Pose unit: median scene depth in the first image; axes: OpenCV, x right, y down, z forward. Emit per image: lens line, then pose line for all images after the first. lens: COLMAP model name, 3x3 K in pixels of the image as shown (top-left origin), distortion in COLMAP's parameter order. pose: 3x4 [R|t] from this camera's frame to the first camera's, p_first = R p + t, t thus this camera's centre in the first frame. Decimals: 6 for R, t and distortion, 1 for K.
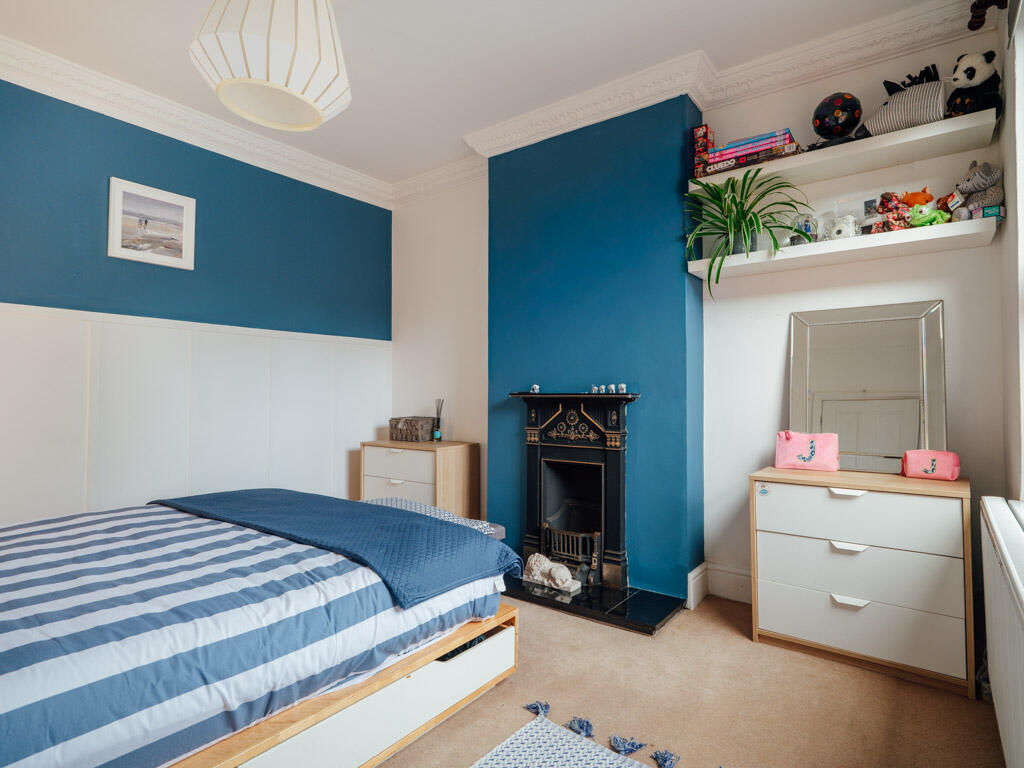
lens RADIAL K [[554.8, 0, 508.3], [0, 554.8, 382.6], [0, 0, 1]] dist [-0.013637, -0.002899]
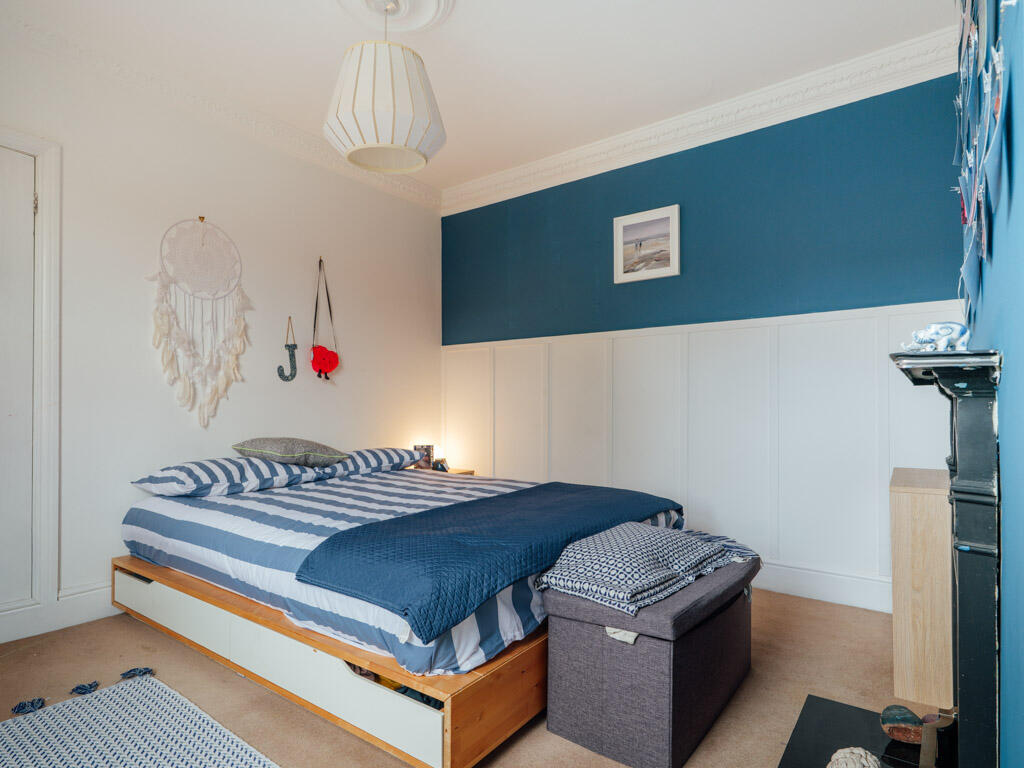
lens RADIAL K [[554.8, 0, 508.3], [0, 554.8, 392.2], [0, 0, 1]] dist [-0.013637, -0.002899]
pose [[0.011784, -0.028553, -0.999523, 0.473592], [0.021055, 0.999378, -0.028300, 0.038195], [0.999709, -0.020711, 0.012378, 0.719978]]
